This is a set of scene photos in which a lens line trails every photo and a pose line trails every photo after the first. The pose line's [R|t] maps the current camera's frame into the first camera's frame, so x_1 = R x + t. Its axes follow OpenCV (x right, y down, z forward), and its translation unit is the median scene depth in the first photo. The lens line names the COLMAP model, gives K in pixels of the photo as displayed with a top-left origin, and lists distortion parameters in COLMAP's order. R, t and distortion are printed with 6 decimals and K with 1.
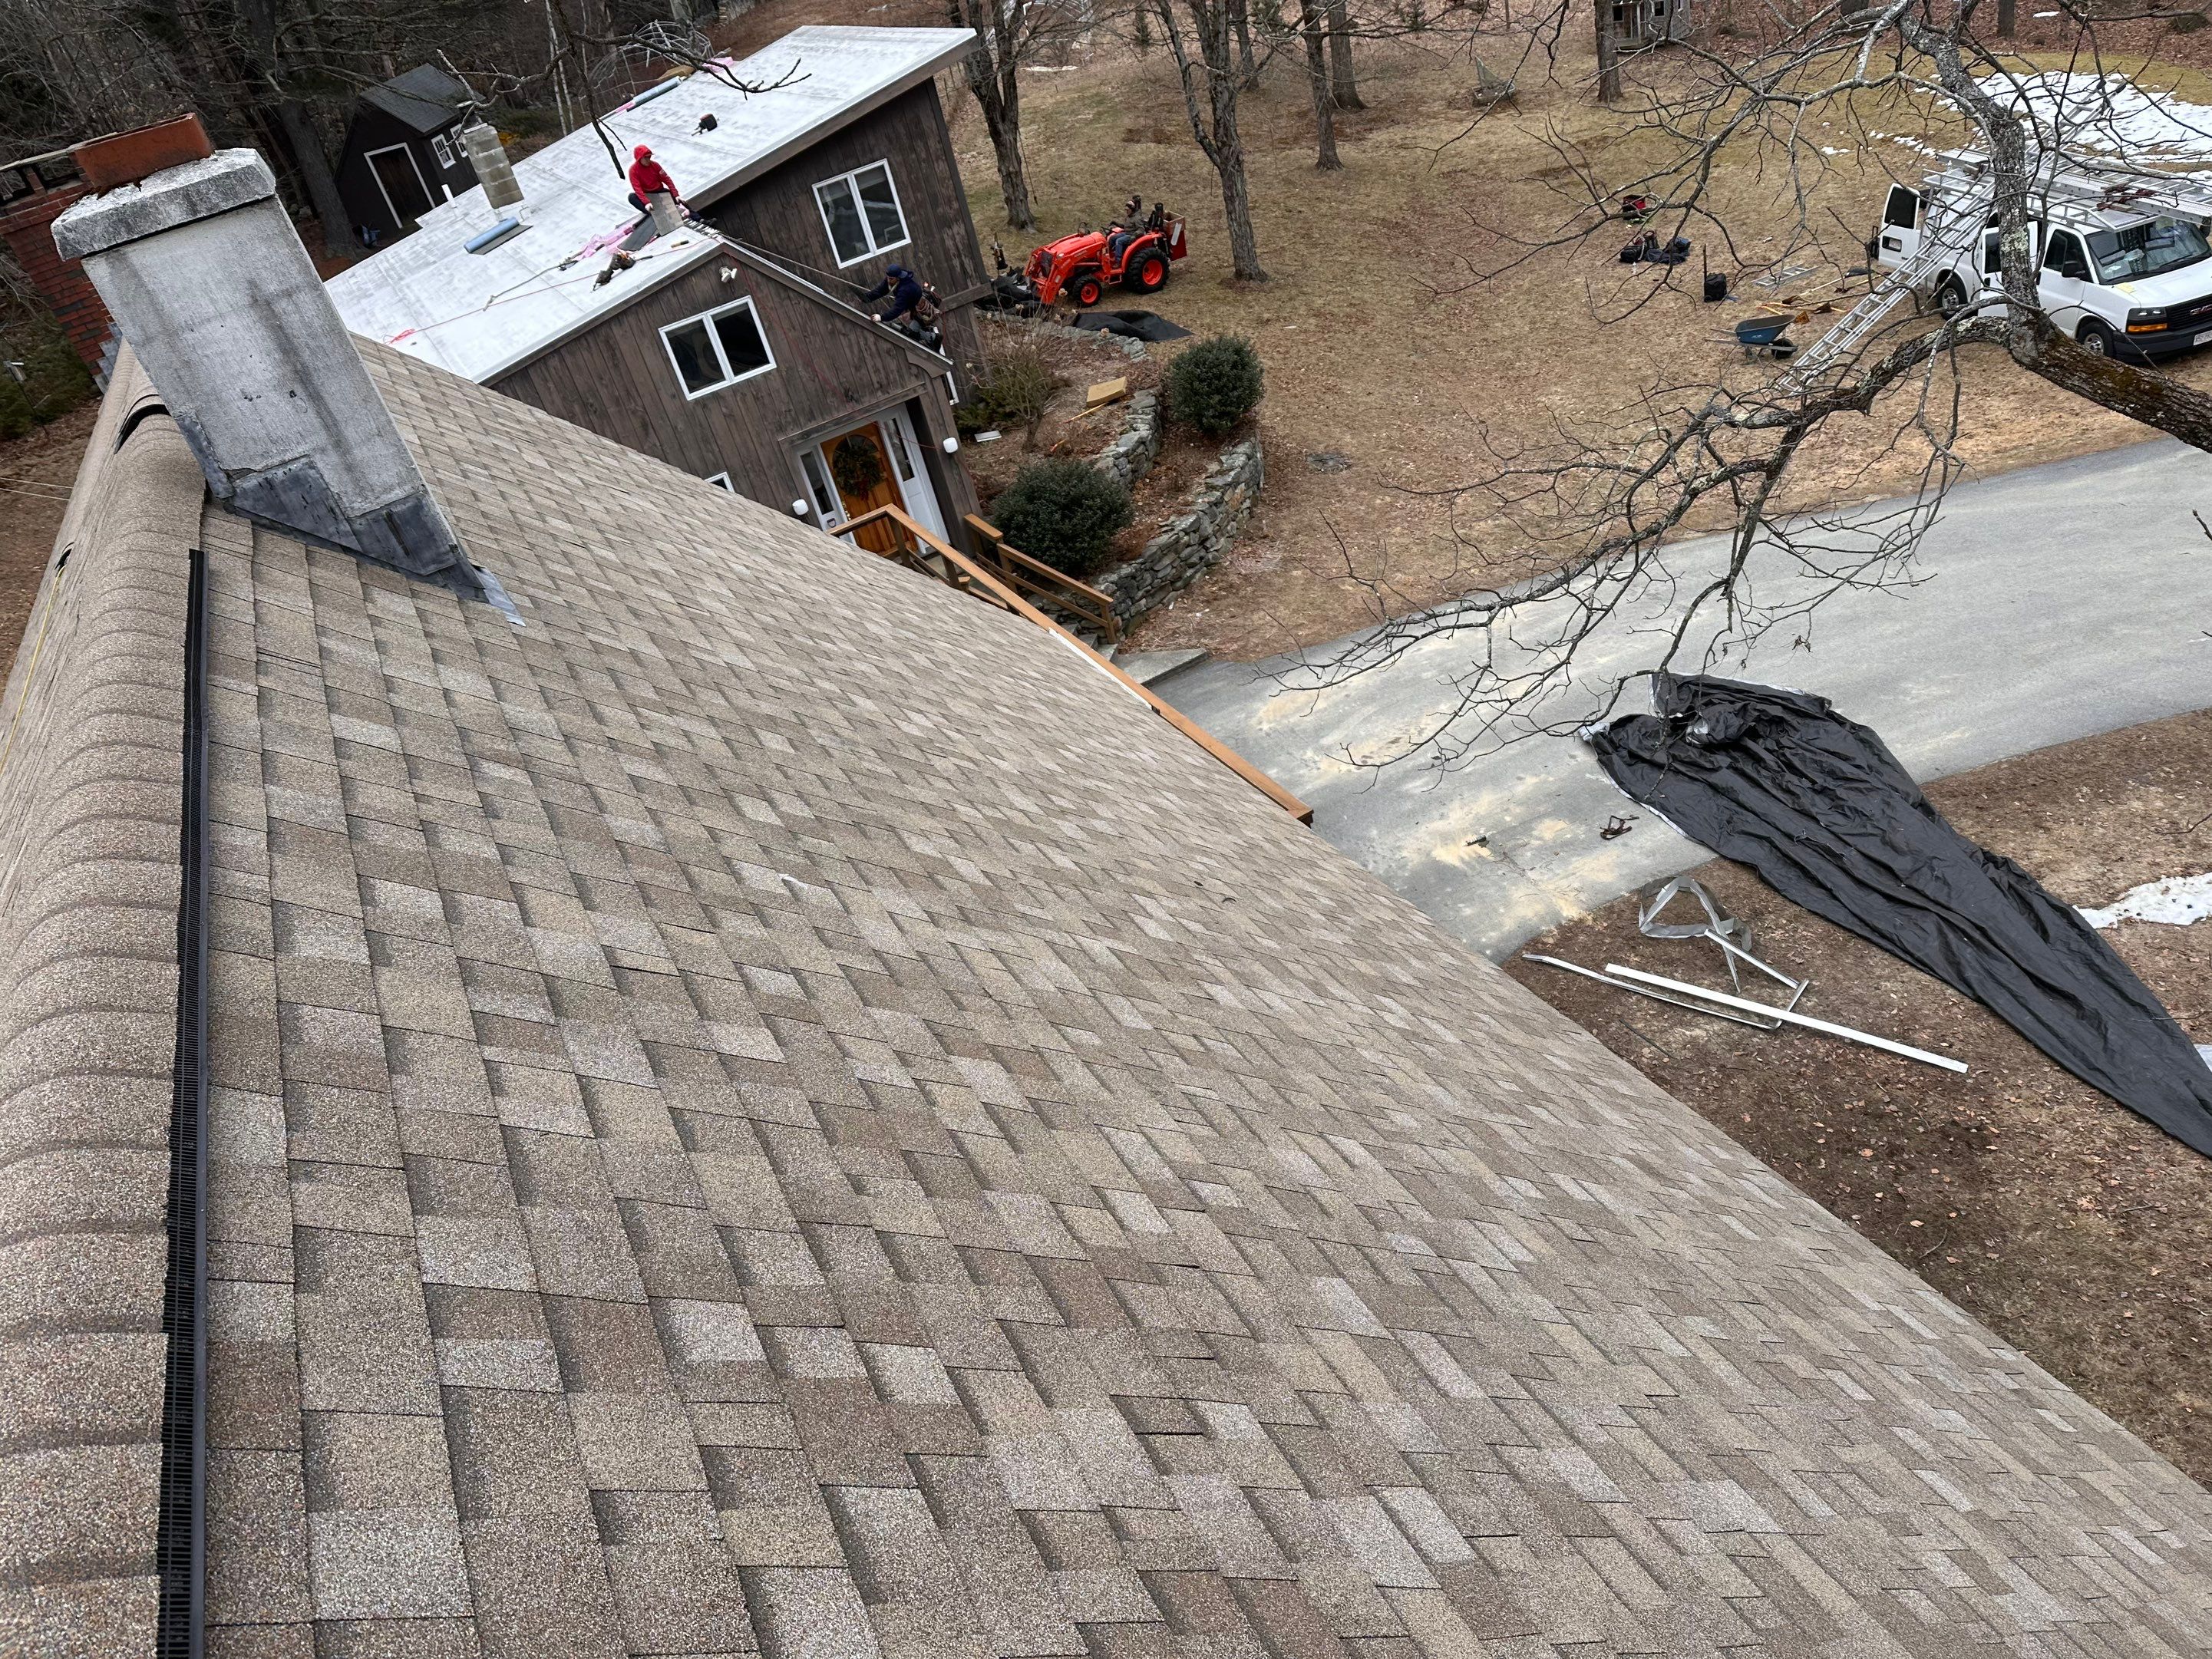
lens RADIAL K [[1515.7, 0, 1108.4], [0, 1515.7, 870.6], [0, 0, 1]] dist [0.113483, -0.157737]
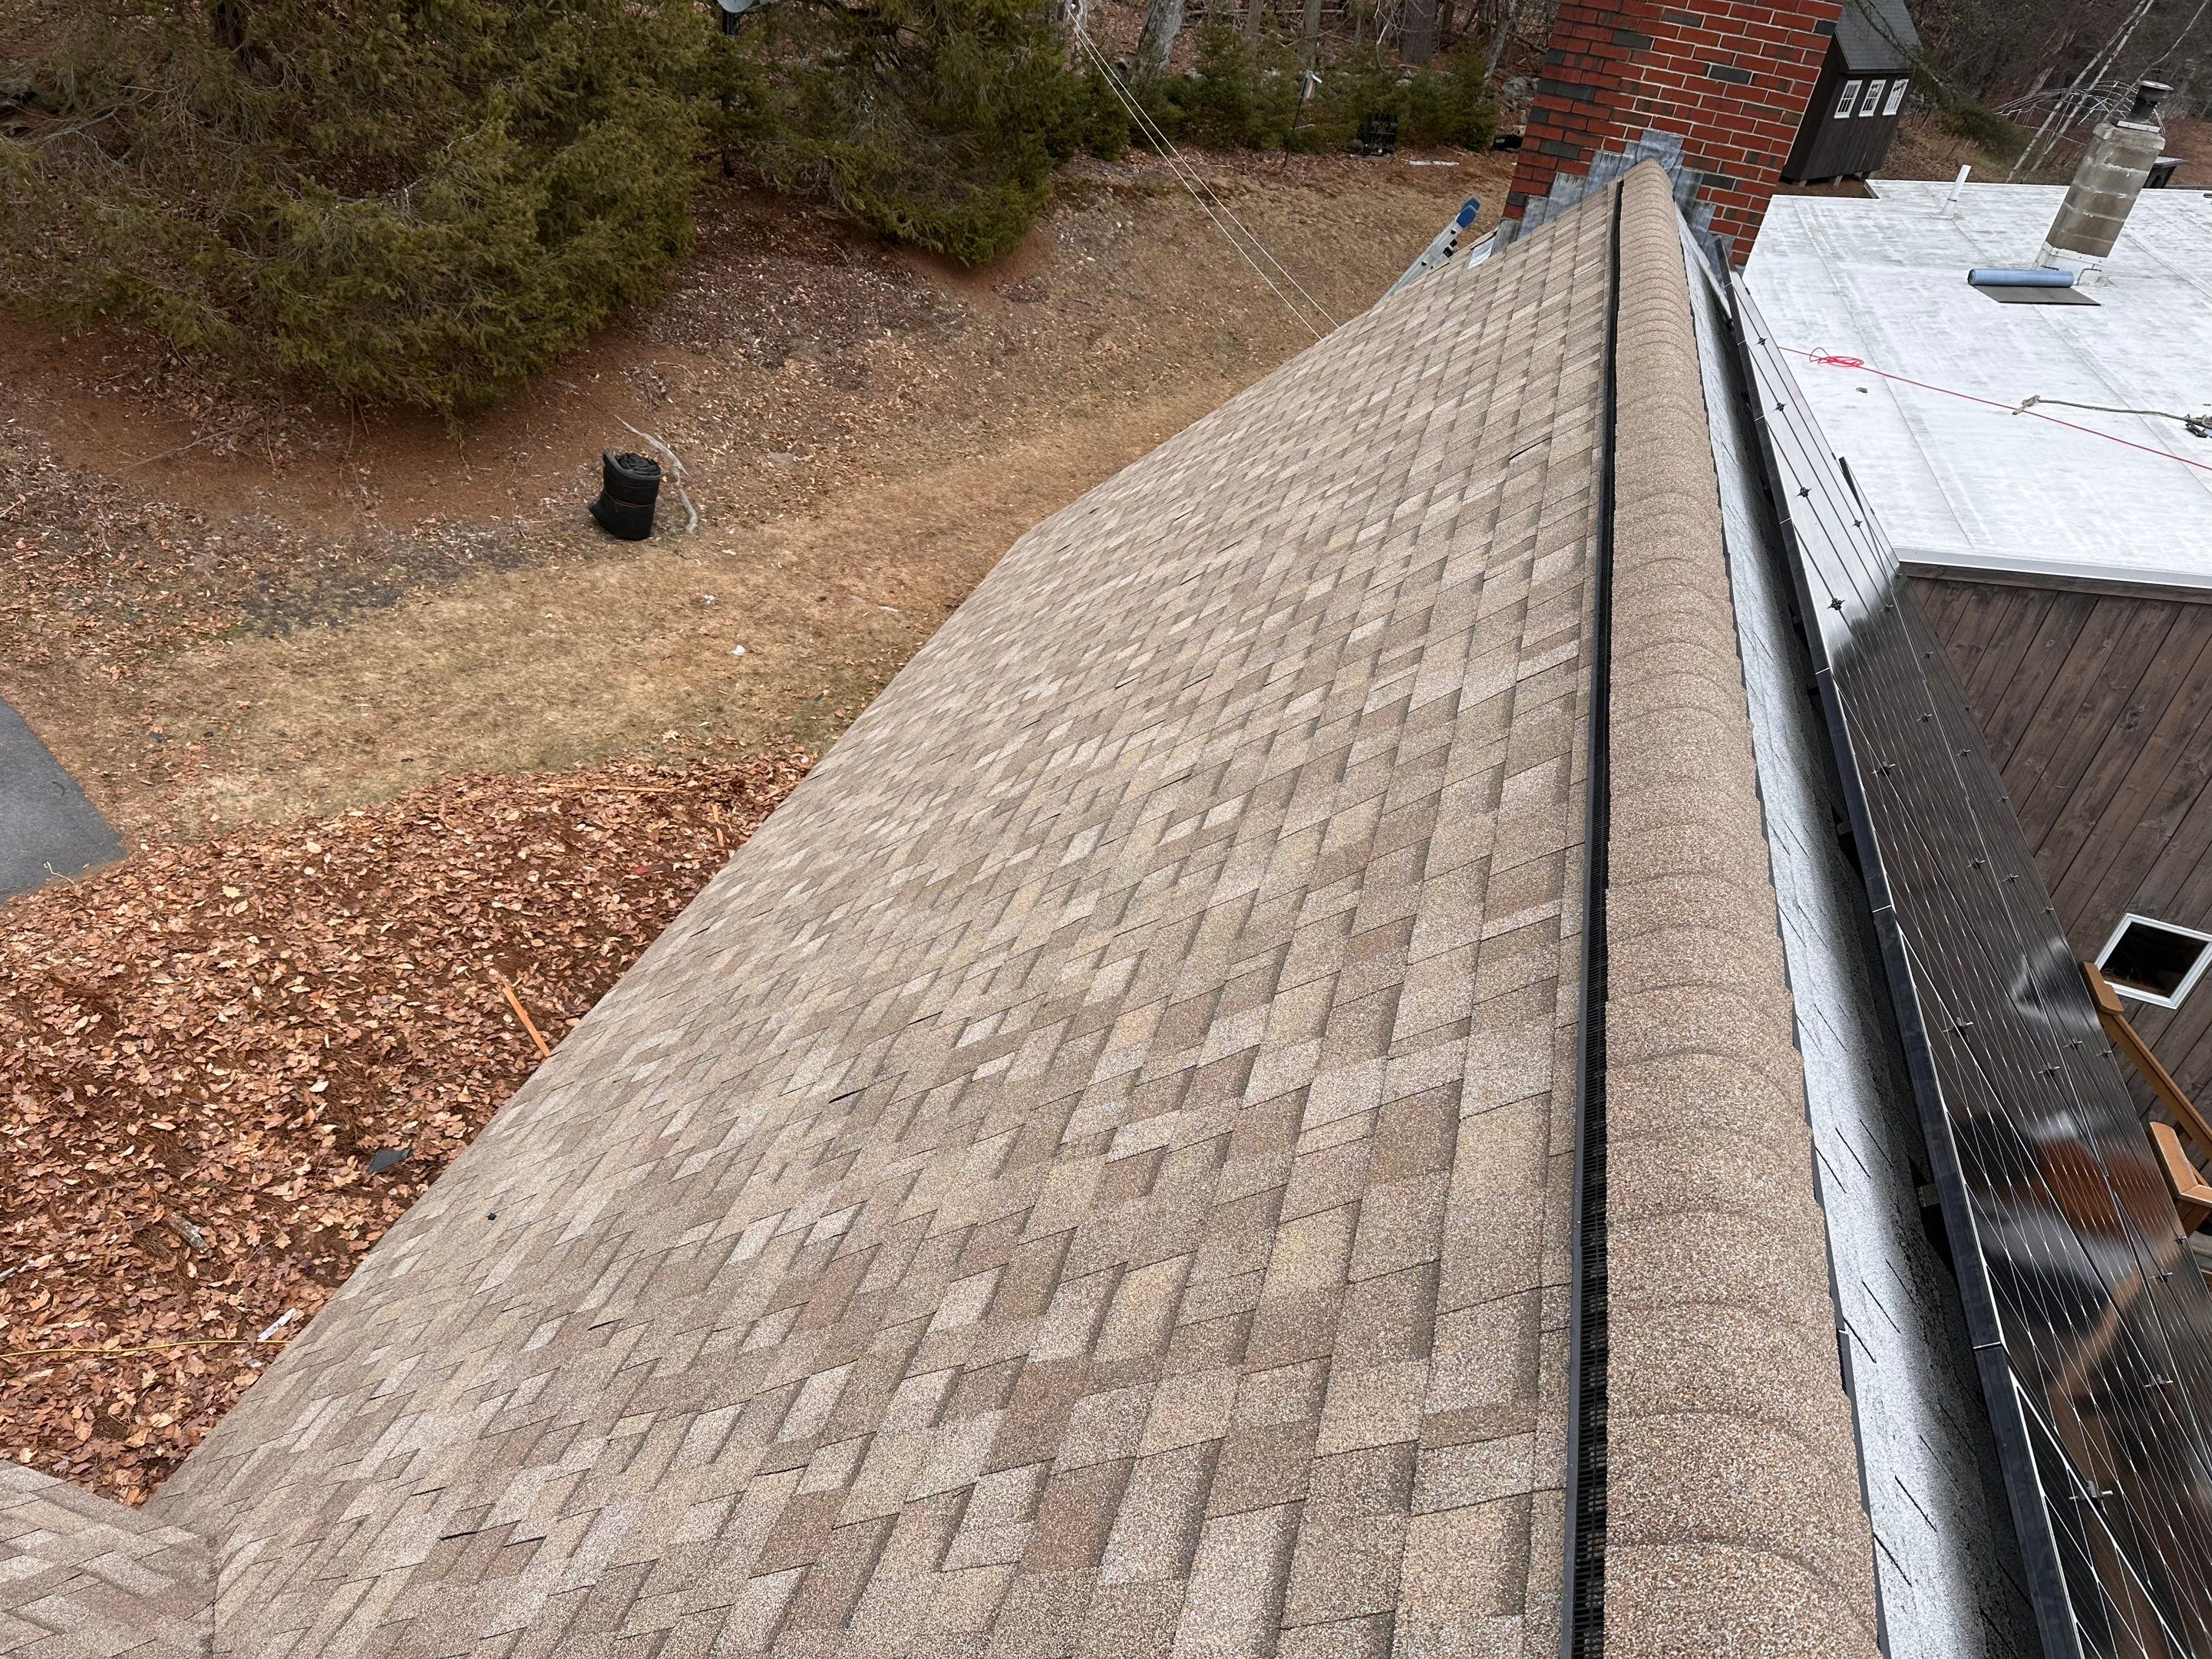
lens RADIAL K [[1558.2, 0, 1114.2], [0, 1558.2, 837.6], [0, 0, 1]] dist [0.083927, -0.124070]
pose [[0.665001, 0.652591, -0.363180, -0.514353], [-0.651576, 0.744613, 0.144912, -0.190463], [0.364996, 0.140273, 0.920381, 0.608927]]
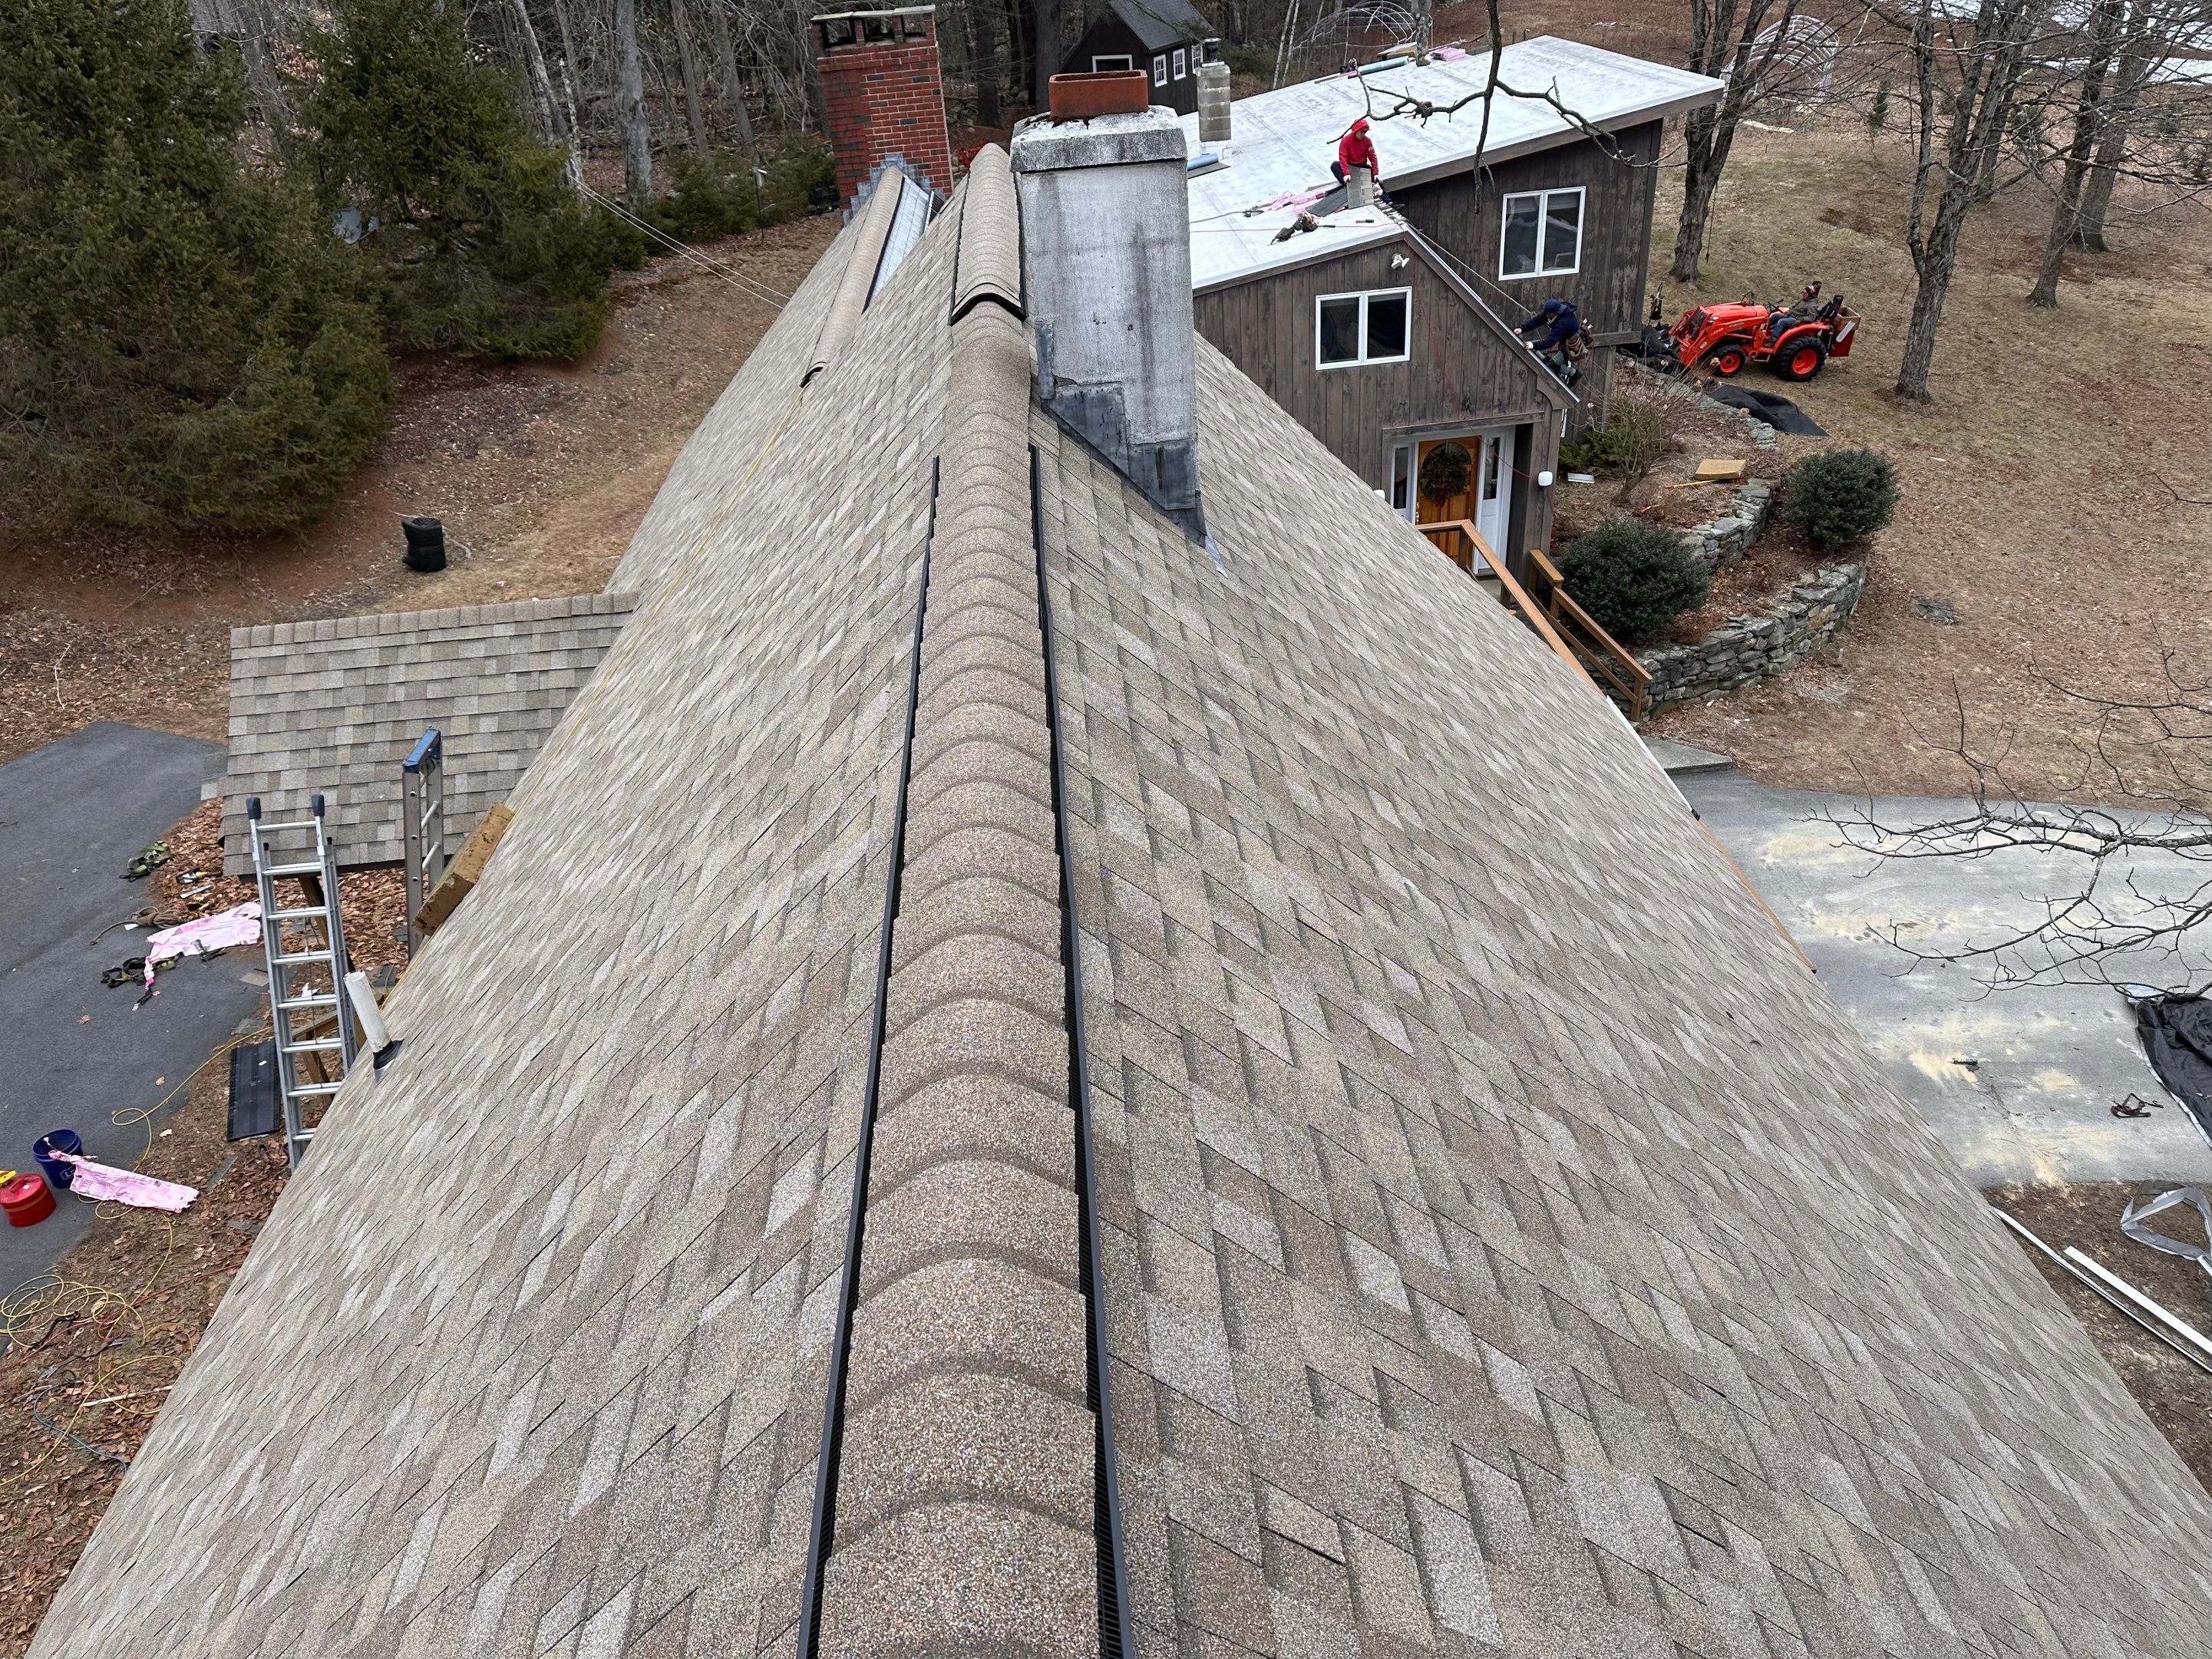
lens RADIAL K [[1535.4, 0, 1120.5], [0, 1535.4, 843.1], [0, 0, 1]] dist [0.095881, -0.148929]
pose [[0.904647, 0.348979, -0.244596, -0.041689], [-0.351376, 0.935570, 0.035254, 0.003459], [0.241139, 0.054053, 0.968984, -0.032477]]
